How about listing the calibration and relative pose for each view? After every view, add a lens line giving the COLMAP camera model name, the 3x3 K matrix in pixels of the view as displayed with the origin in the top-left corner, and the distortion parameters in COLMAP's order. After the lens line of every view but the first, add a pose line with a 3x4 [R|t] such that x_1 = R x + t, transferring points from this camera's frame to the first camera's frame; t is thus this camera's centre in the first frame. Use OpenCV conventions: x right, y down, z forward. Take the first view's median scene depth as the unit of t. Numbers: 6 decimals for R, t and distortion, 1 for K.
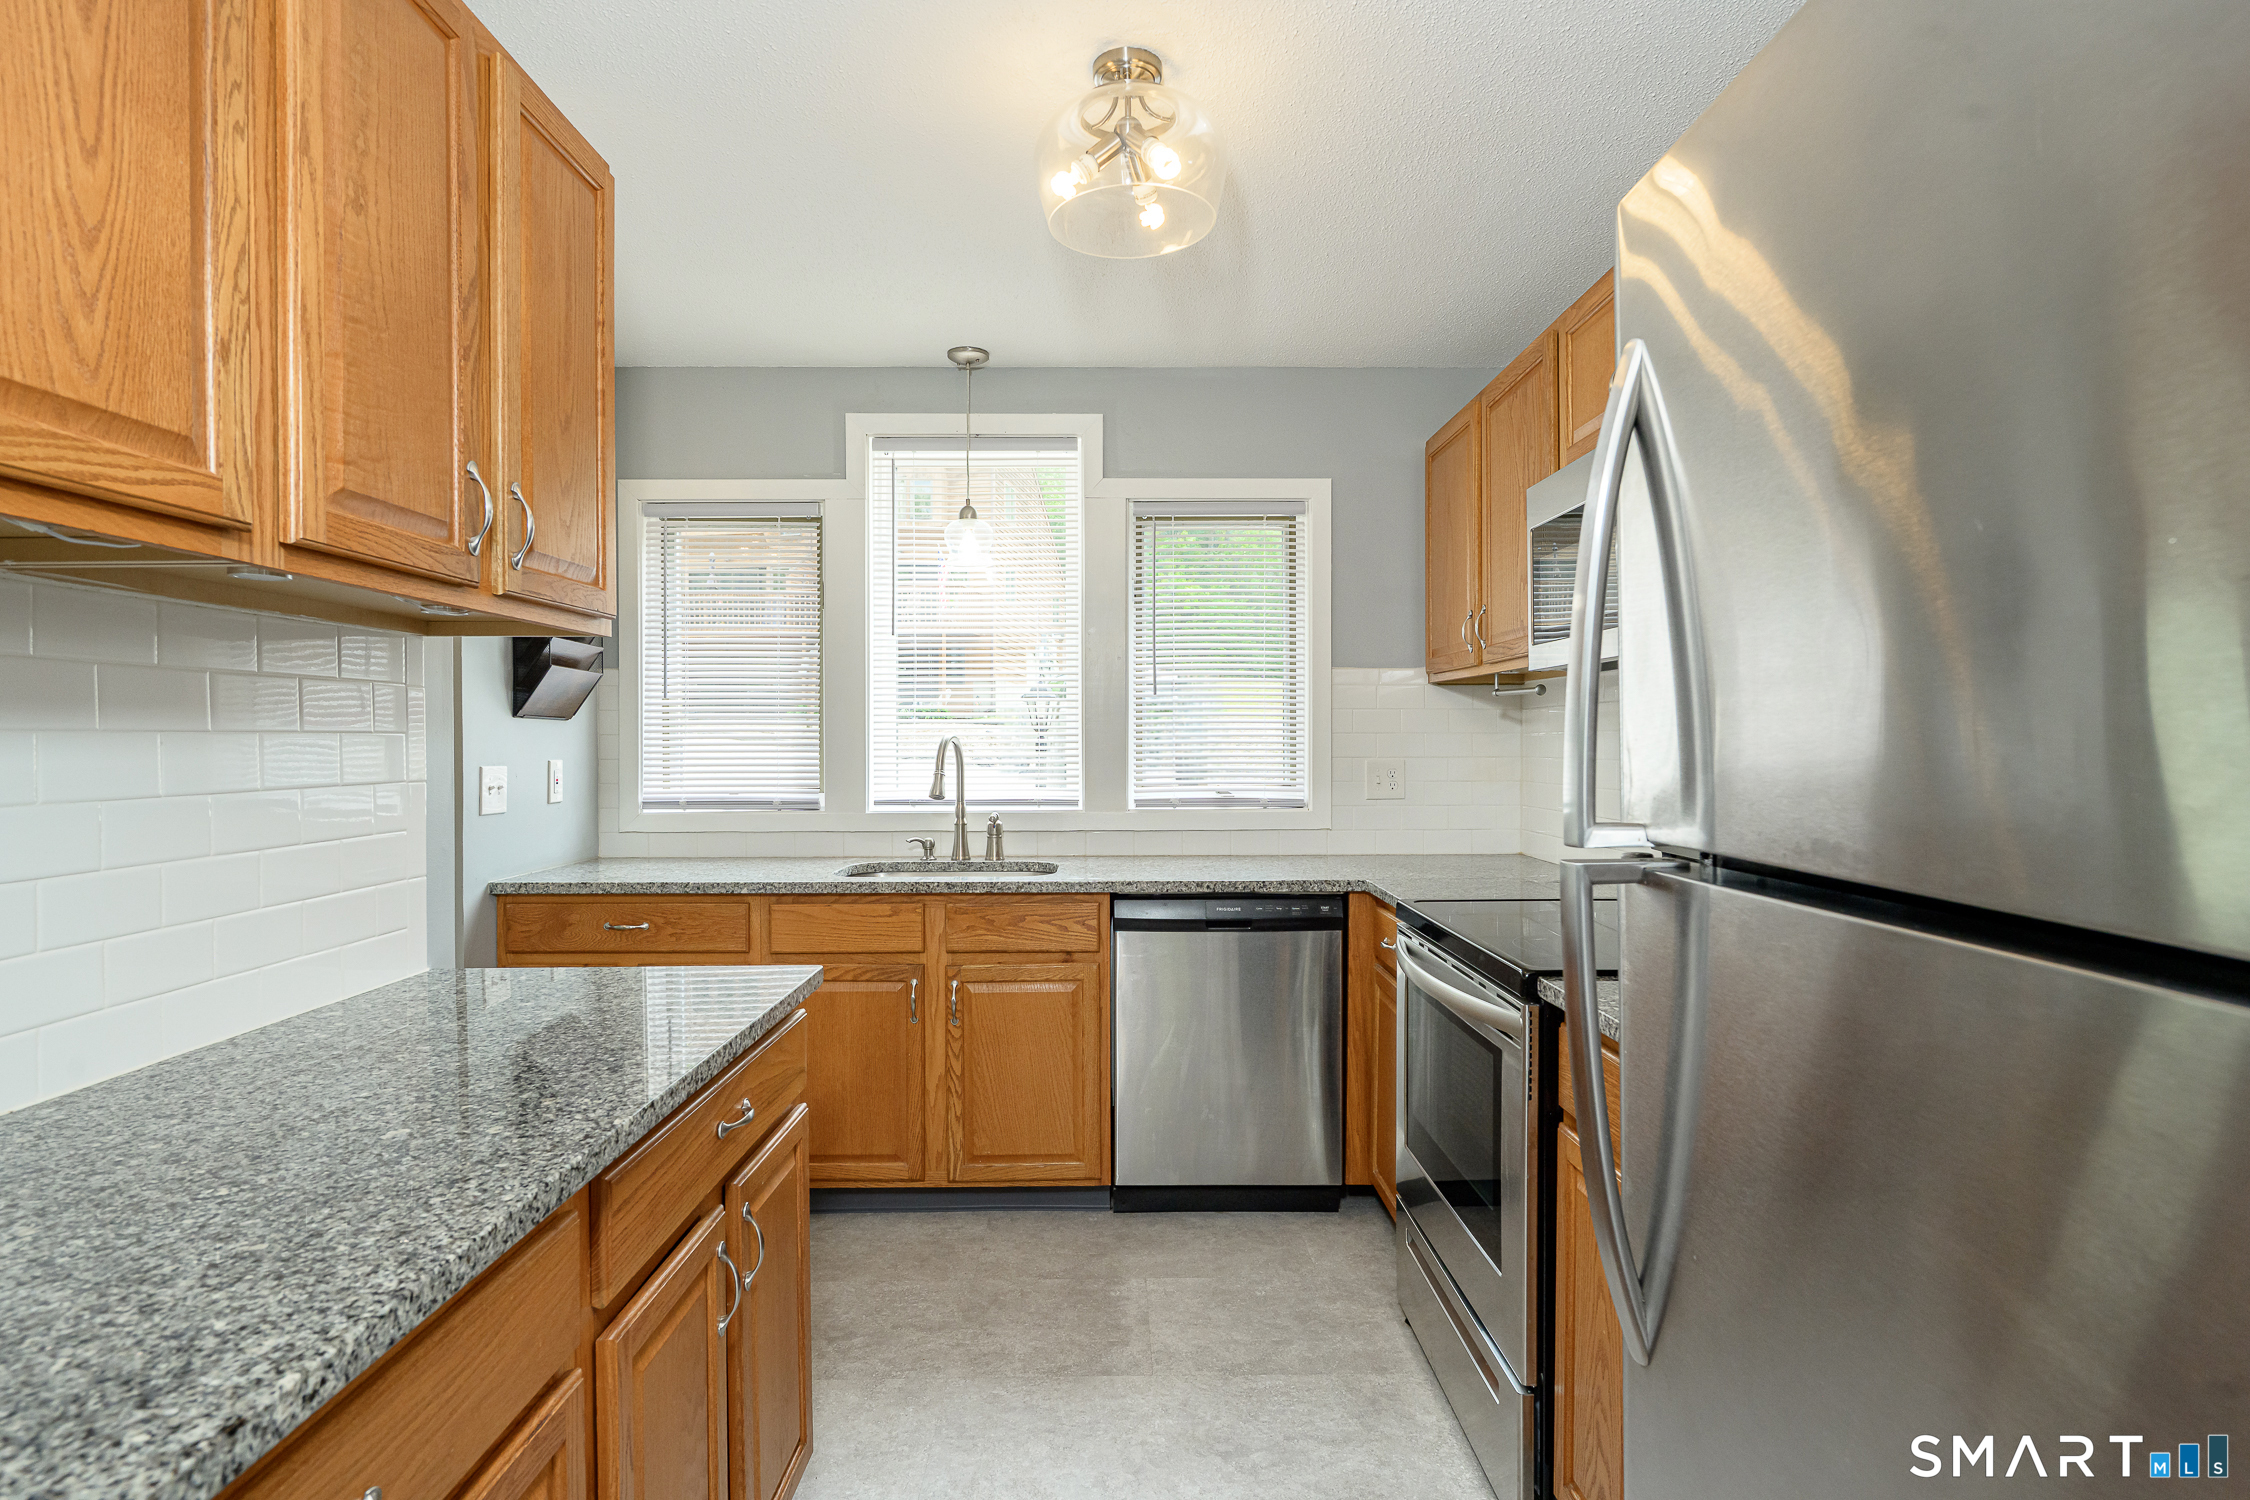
lens RADIAL K [[1123.6, 0, 1111.5], [0, 1123.6, 745.7], [0, 0, 1]] dist [-0.001382, -0.000173]
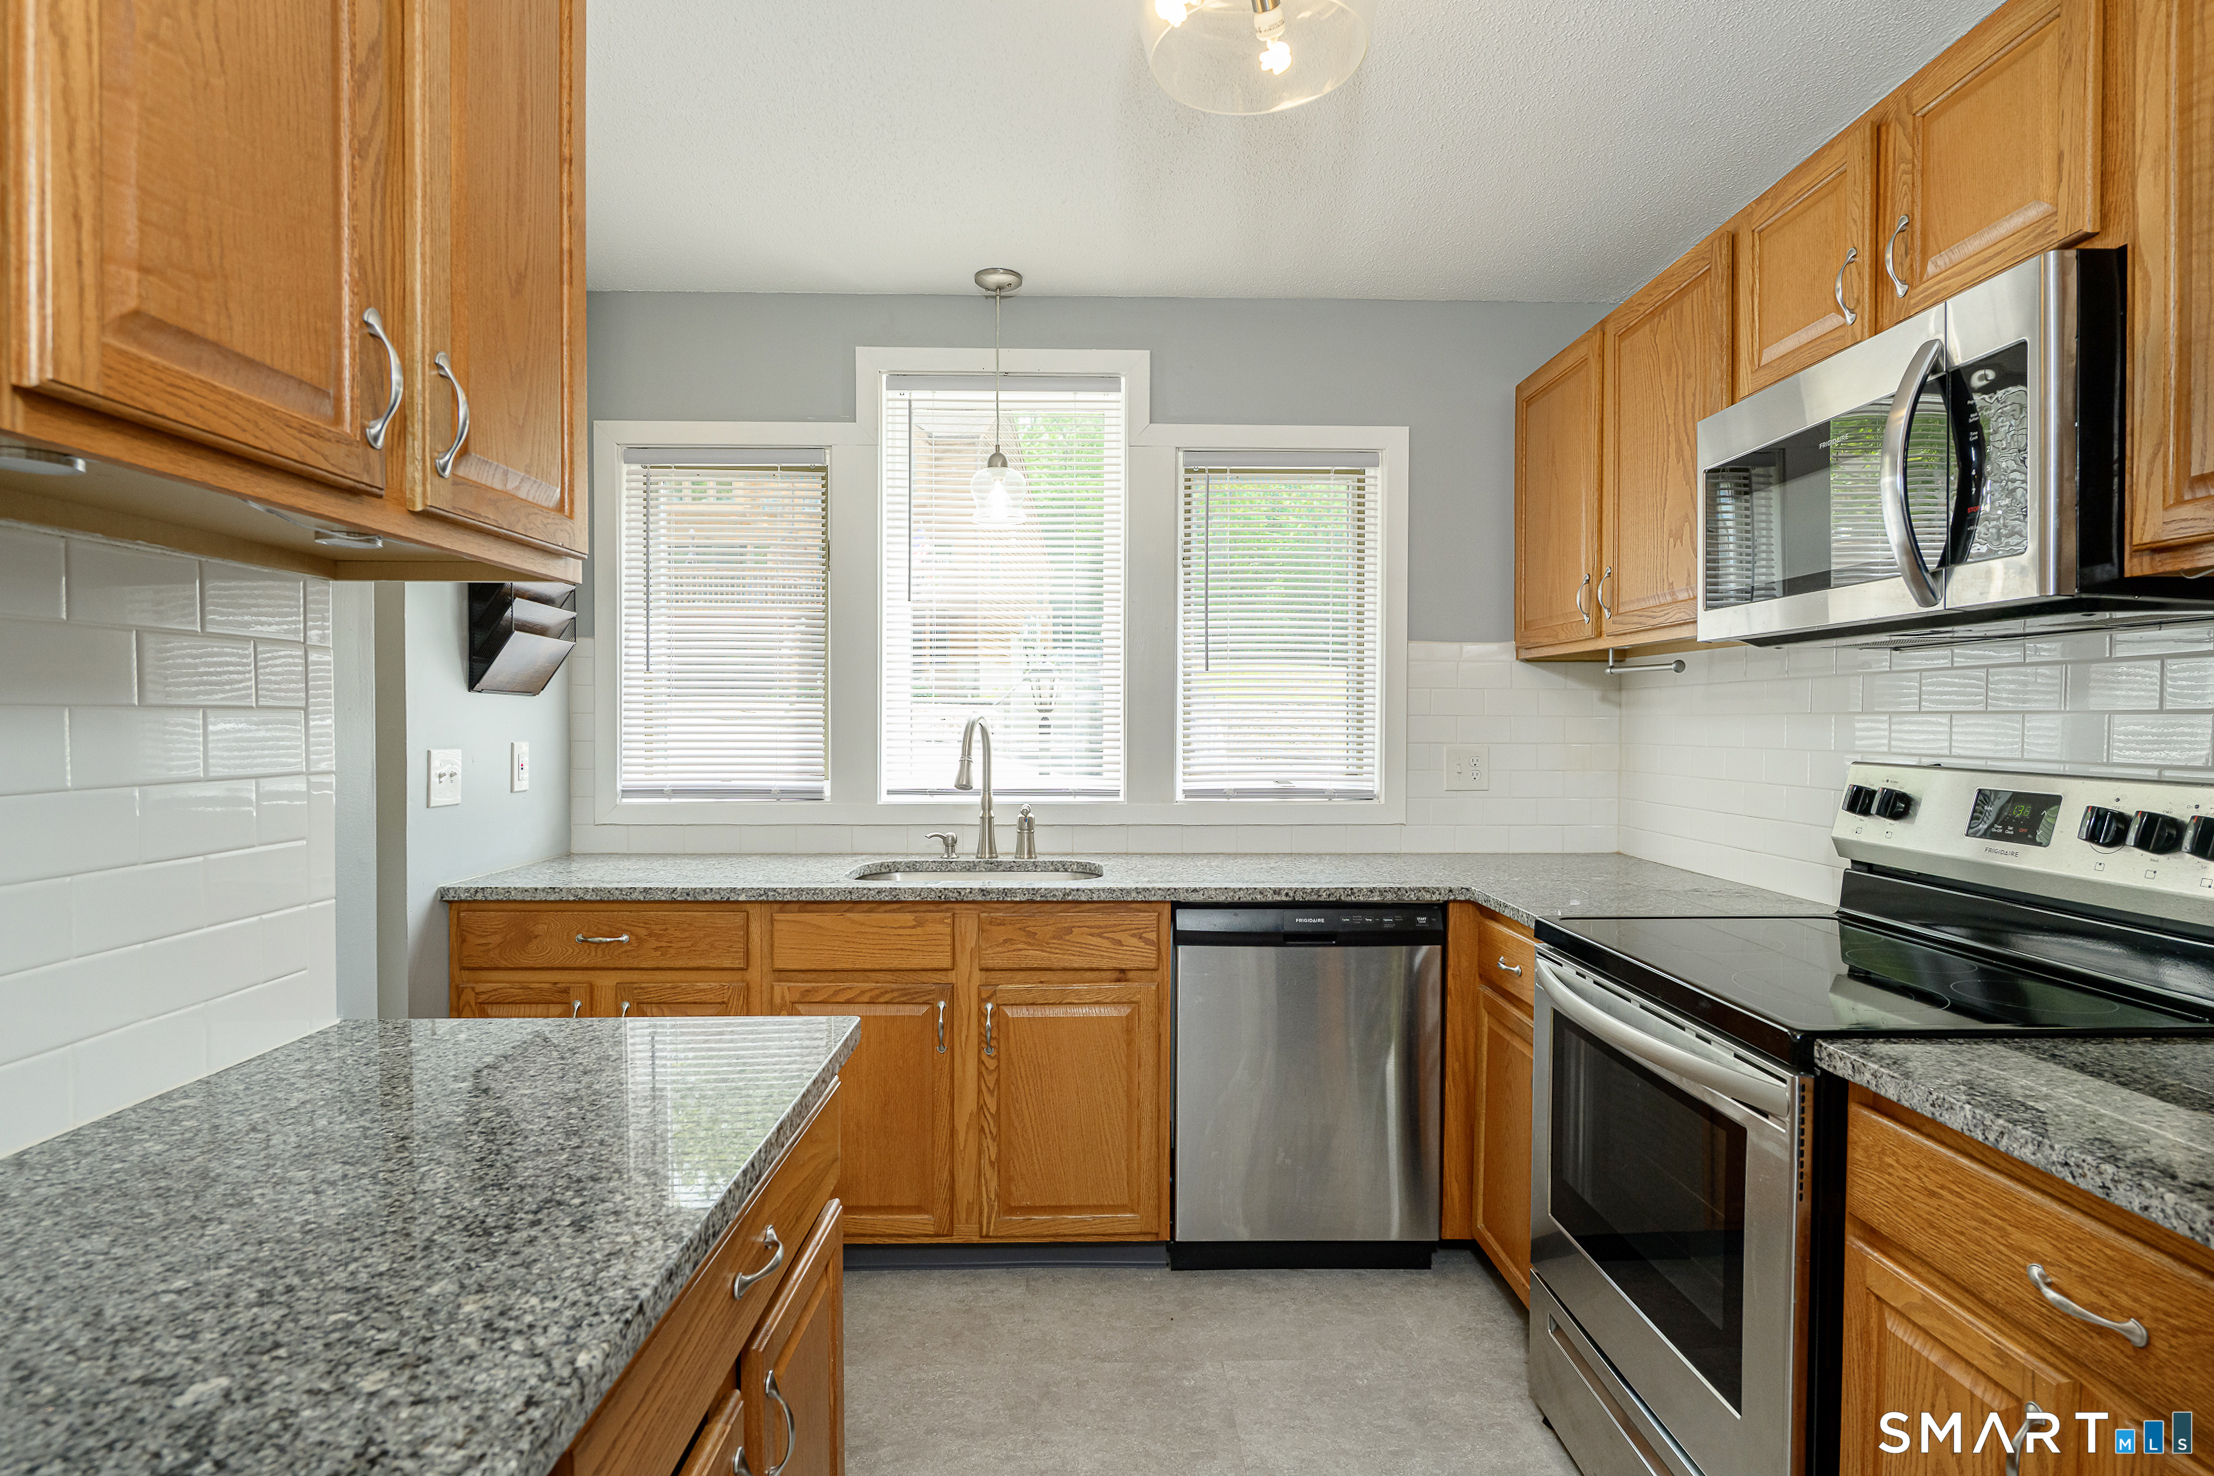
lens RADIAL K [[1119.4, 0, 1107.0], [0, 1119.4, 738.0], [0, 0, 1]] dist [-0.002854, -0.001000]
pose [[0.999881, 0.005004, 0.014601, -0.063322], [-0.005151, 0.999937, 0.010004, -0.001270], [-0.014550, -0.010078, 0.999843, 0.149597]]
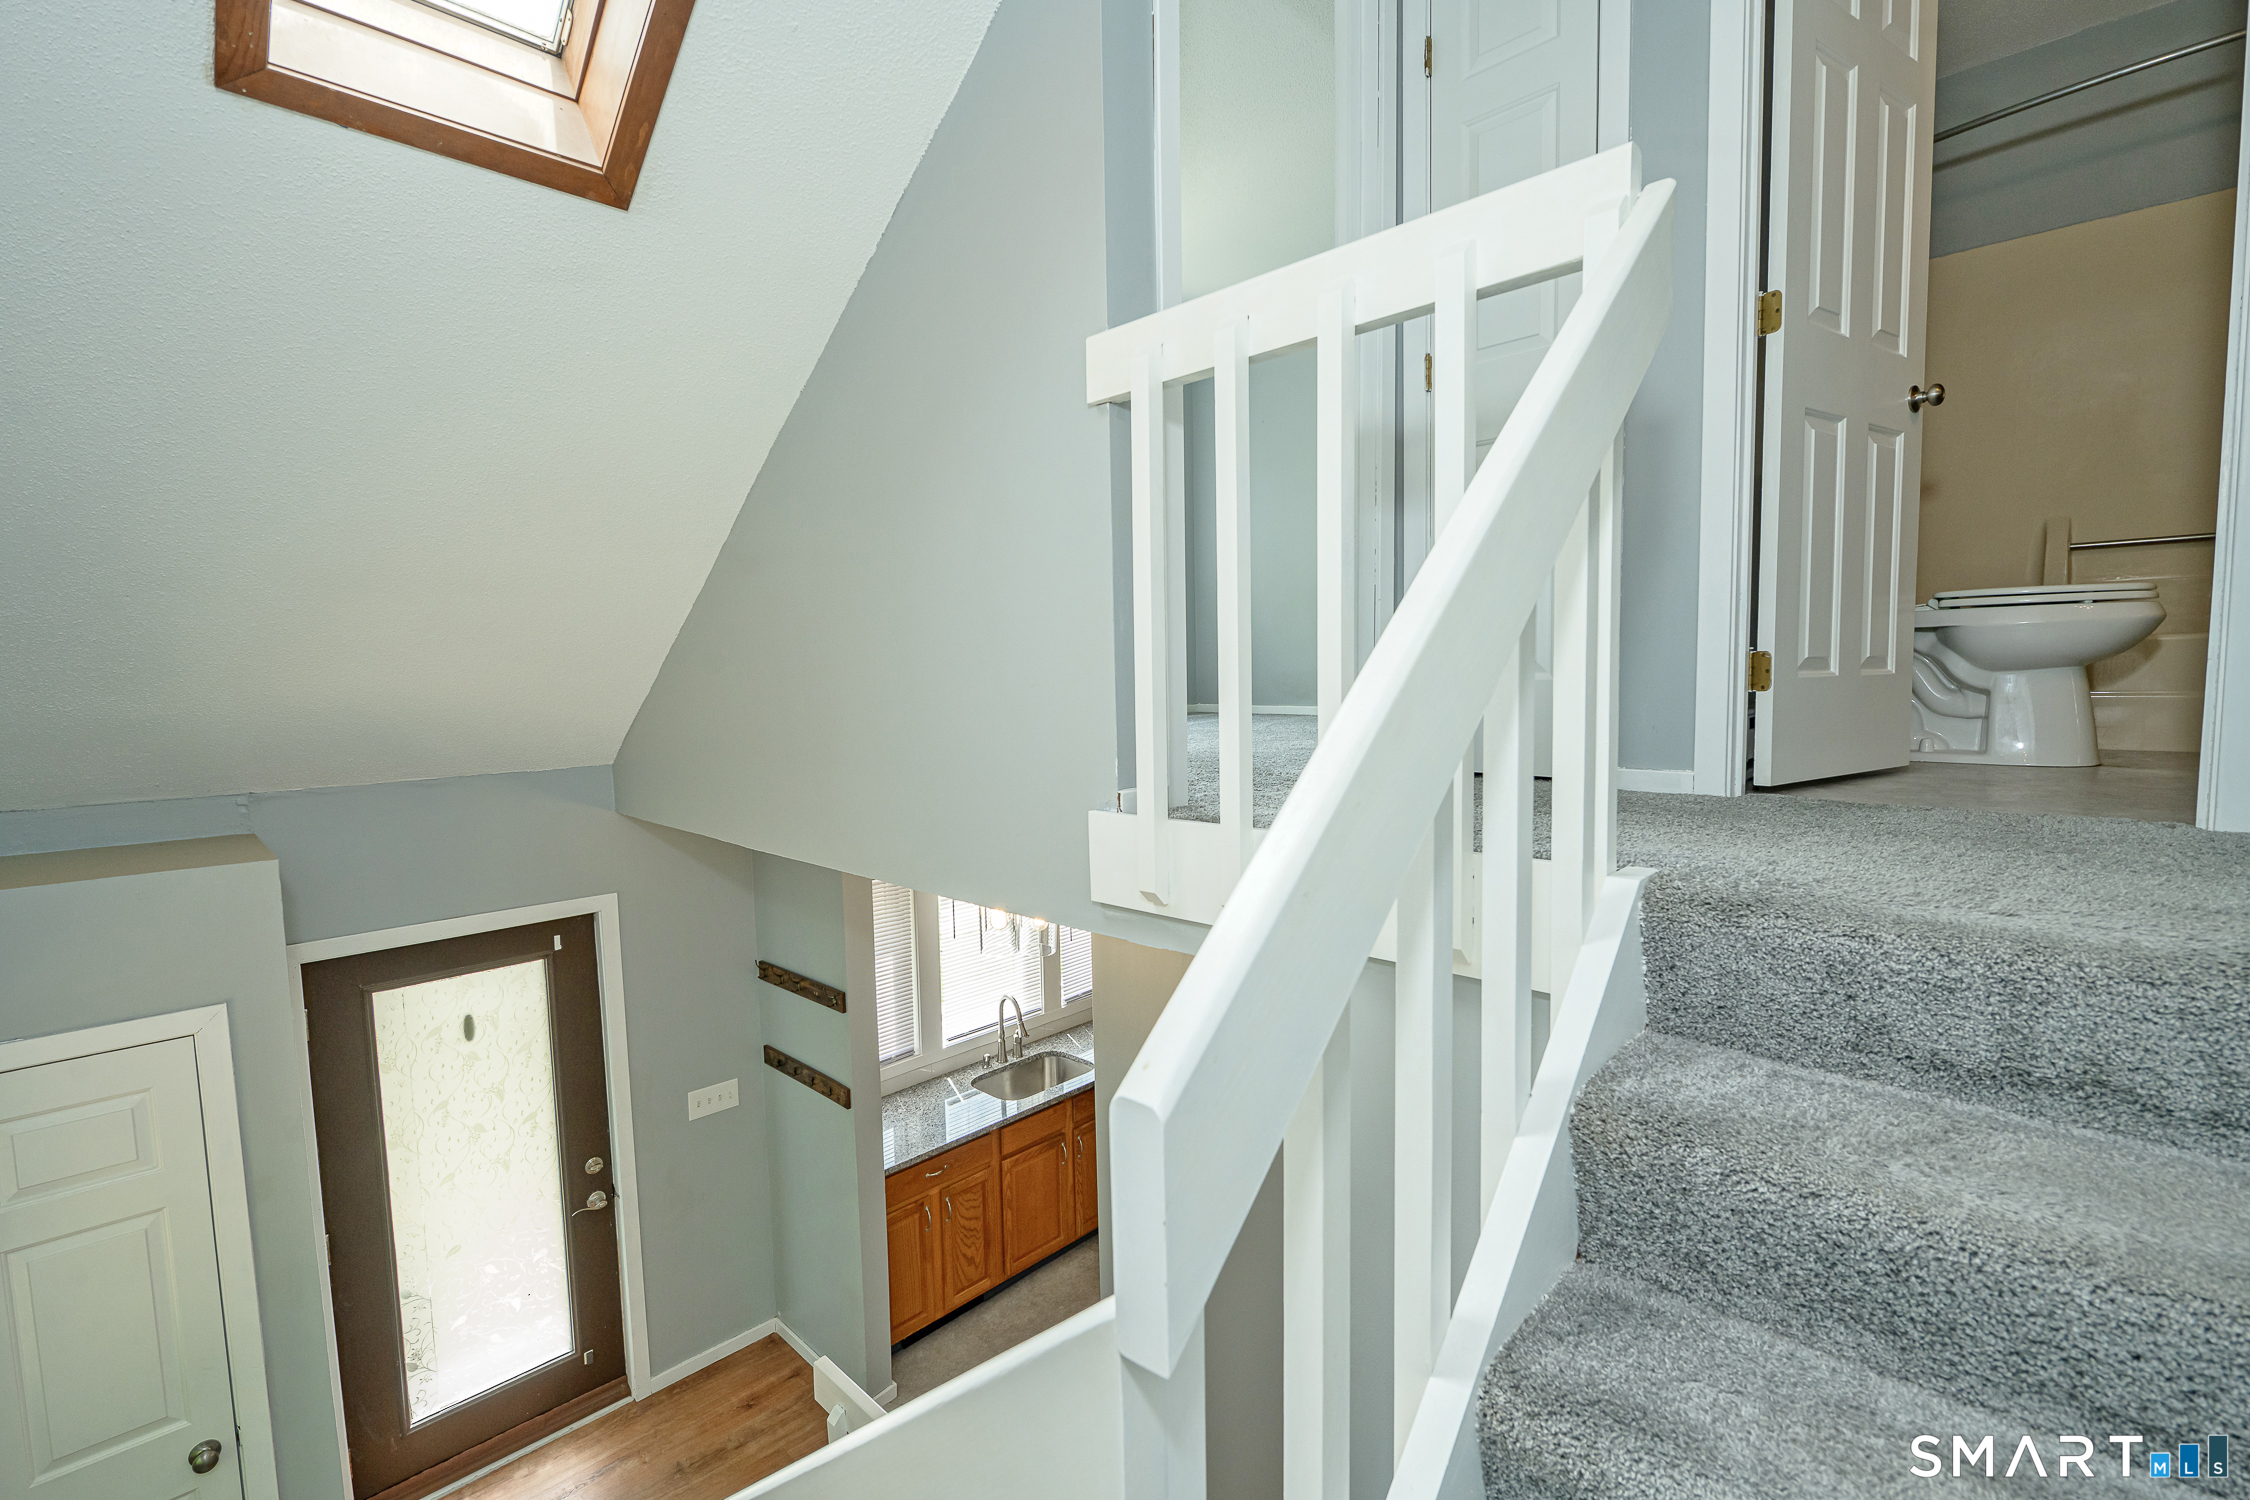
lens RADIAL K [[1005.1, 0, 1125.0], [0, 1005.1, 750.0], [0, 0, 1]] dist [-0.000880, -0.000087]
pose [[0.699336, -0.070364, 0.711322, -1.262244], [0.021276, 0.996751, 0.077681, -0.580167], [-0.714477, -0.039191, 0.698561, -0.232531]]
